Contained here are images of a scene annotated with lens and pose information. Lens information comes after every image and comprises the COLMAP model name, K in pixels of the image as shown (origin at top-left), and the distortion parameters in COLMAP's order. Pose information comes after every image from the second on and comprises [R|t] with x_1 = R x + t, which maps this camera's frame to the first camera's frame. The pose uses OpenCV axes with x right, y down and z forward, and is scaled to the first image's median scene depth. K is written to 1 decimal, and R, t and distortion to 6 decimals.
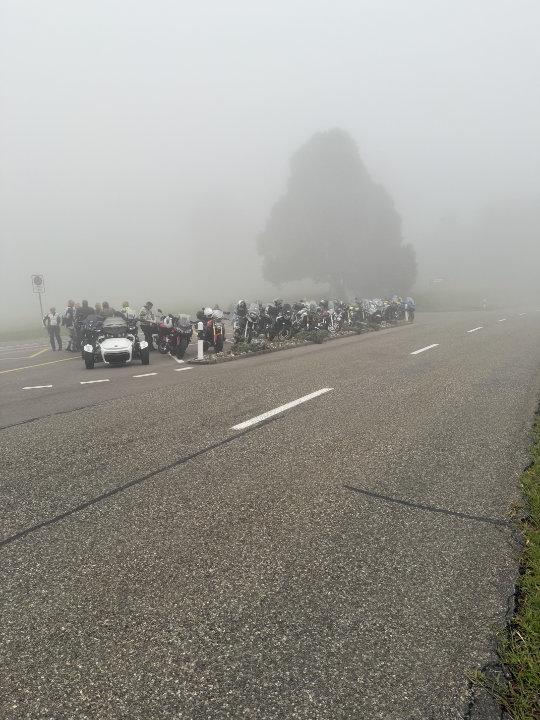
lens RADIAL K [[506.0, 0, 265.0], [0, 506.0, 360.8], [0, 0, 1]] dist [0.107018, 0.001207]
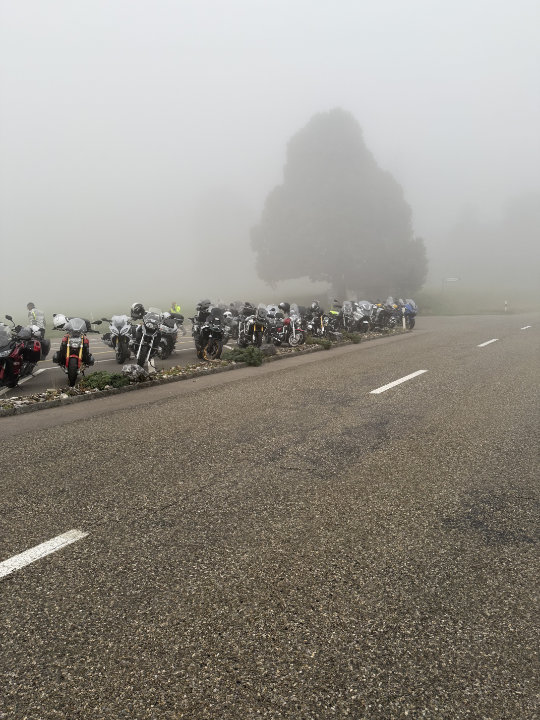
lens RADIAL K [[506.0, 0, 274.6], [0, 506.0, 354.3], [0, 0, 1]] dist [0.107018, 0.001207]
pose [[0.999699, 0.006587, -0.023653, 0.100041], [-0.006894, 0.999893, -0.012886, -0.027855], [0.023566, 0.013045, 0.999637, 0.210994]]
